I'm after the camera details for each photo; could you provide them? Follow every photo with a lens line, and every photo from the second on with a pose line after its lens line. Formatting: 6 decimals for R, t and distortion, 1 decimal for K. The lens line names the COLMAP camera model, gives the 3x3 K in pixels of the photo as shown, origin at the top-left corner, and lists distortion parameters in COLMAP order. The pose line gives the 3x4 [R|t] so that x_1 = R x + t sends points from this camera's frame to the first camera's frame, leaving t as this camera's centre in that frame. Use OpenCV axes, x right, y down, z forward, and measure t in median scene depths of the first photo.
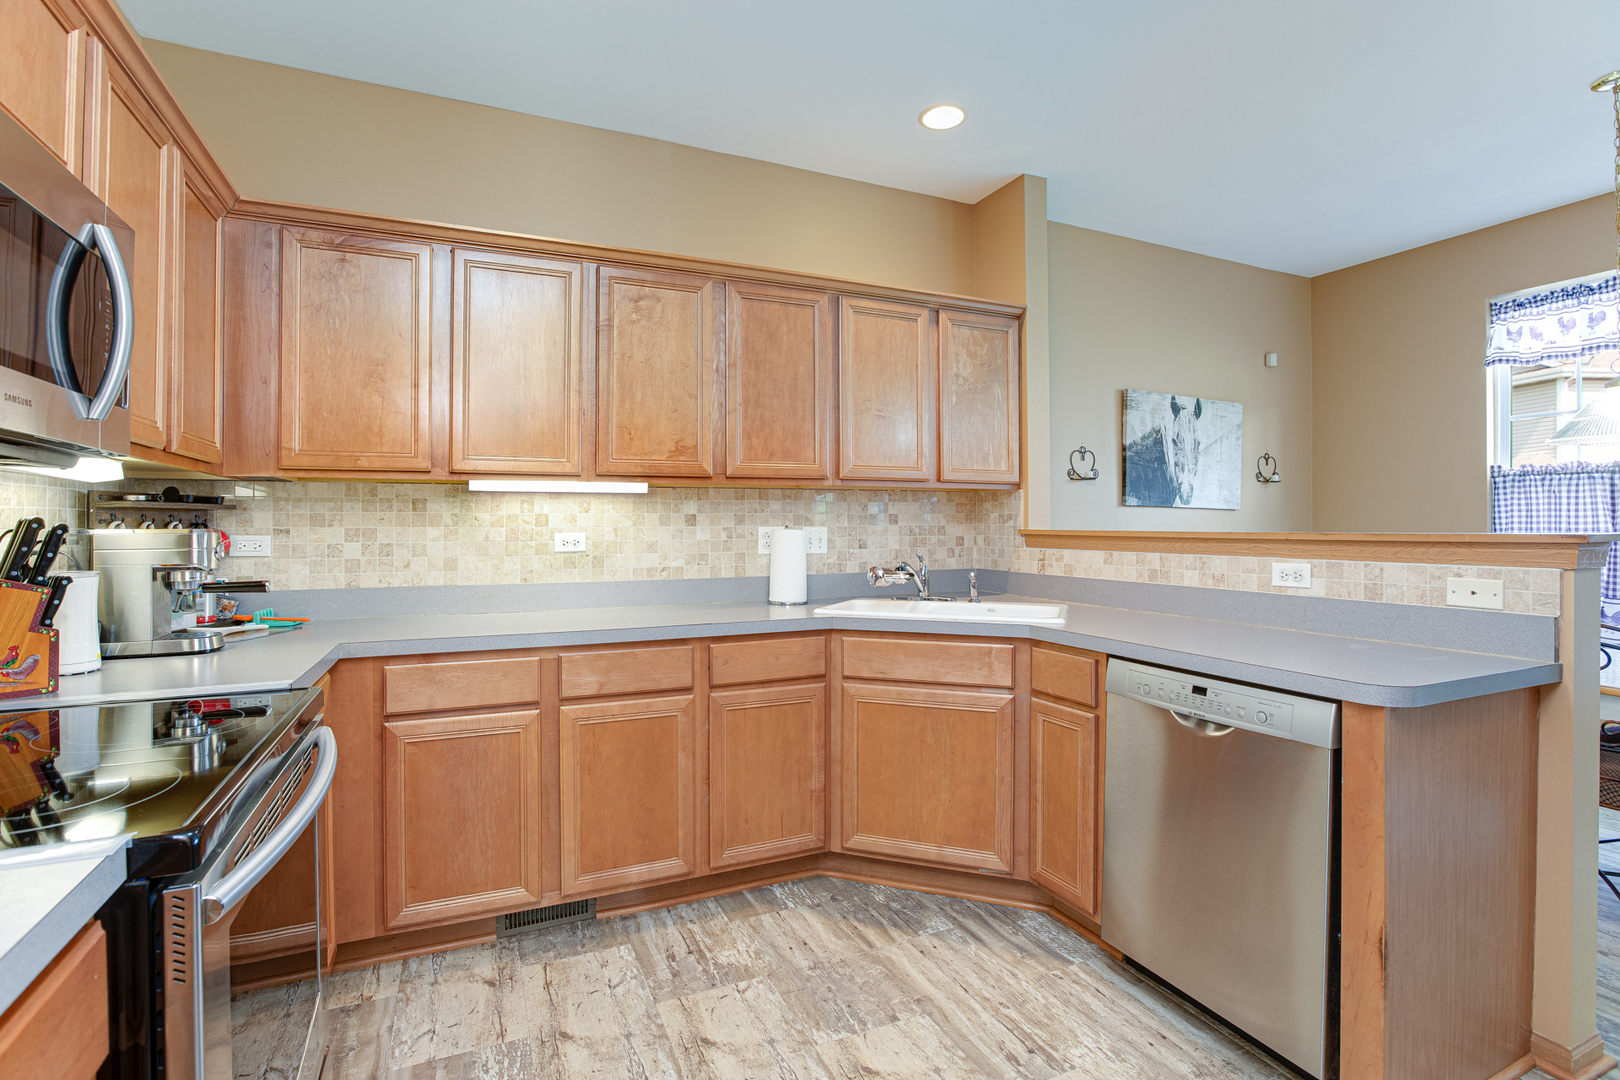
lens RADIAL K [[759.2, 0, 796.5], [0, 759.2, 525.5], [0, 0, 1]] dist [-0.022293, 0.002306]
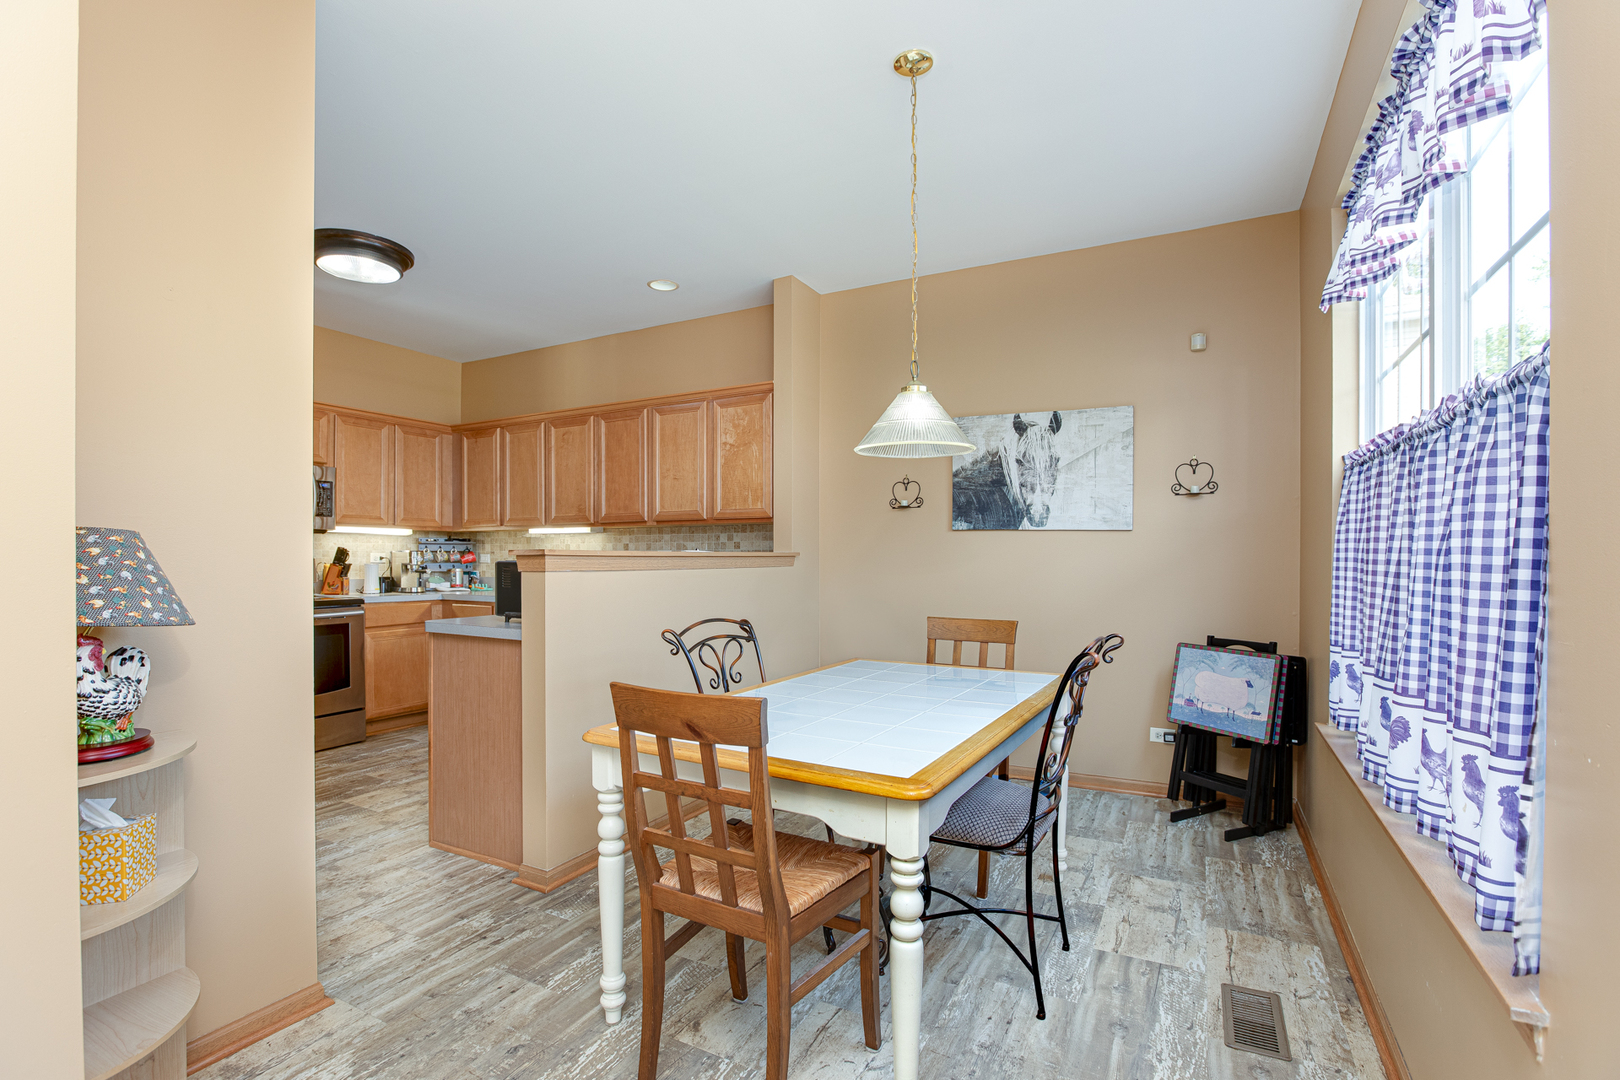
lens RADIAL K [[723.6, 0, 781.9], [0, 723.6, 561.7], [0, 0, 1]] dist [-0.024976, 0.000223]
pose [[0.606344, 0.008817, -0.795154, 1.491827], [-0.001312, 0.999948, 0.010088, 0.010865], [0.795201, -0.005073, 0.606324, 0.284296]]
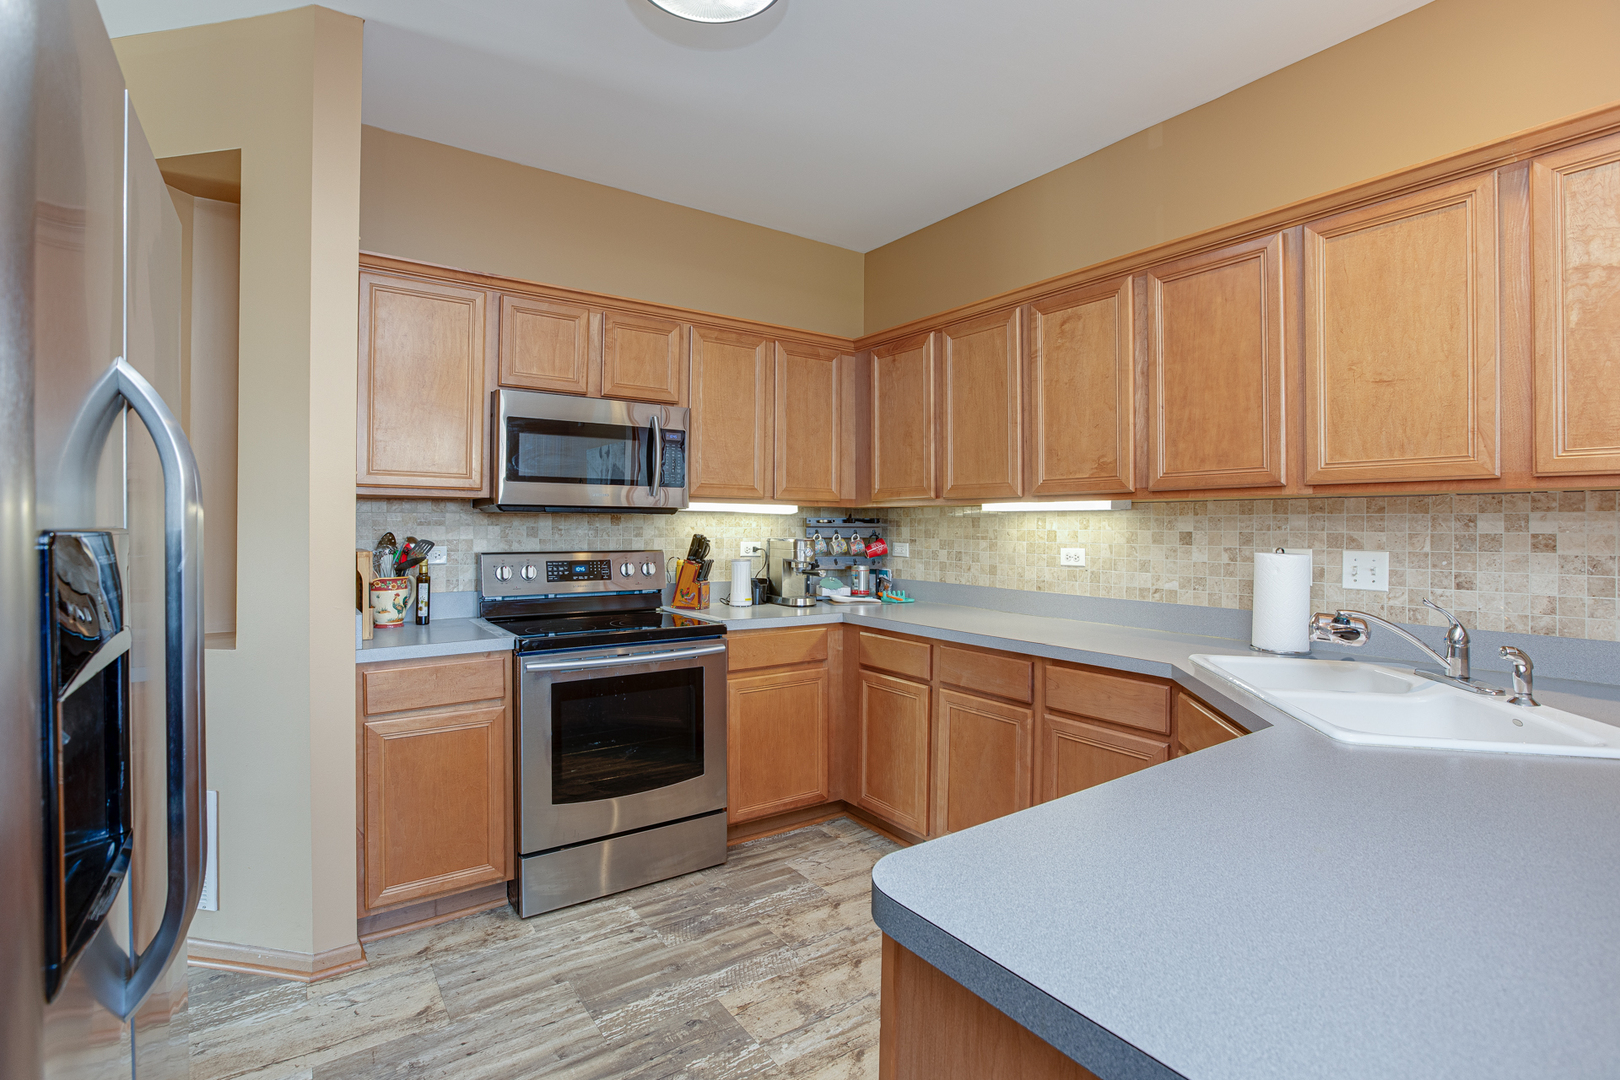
lens RADIAL K [[759.2, 0, 802.3], [0, 759.2, 531.7], [0, 0, 1]] dist [-0.022293, 0.002306]
pose [[0.193915, 0.013518, -0.980925, 0.666870], [-0.004265, 0.999907, 0.012937, -0.025473], [0.981009, 0.001675, 0.193955, 0.415054]]
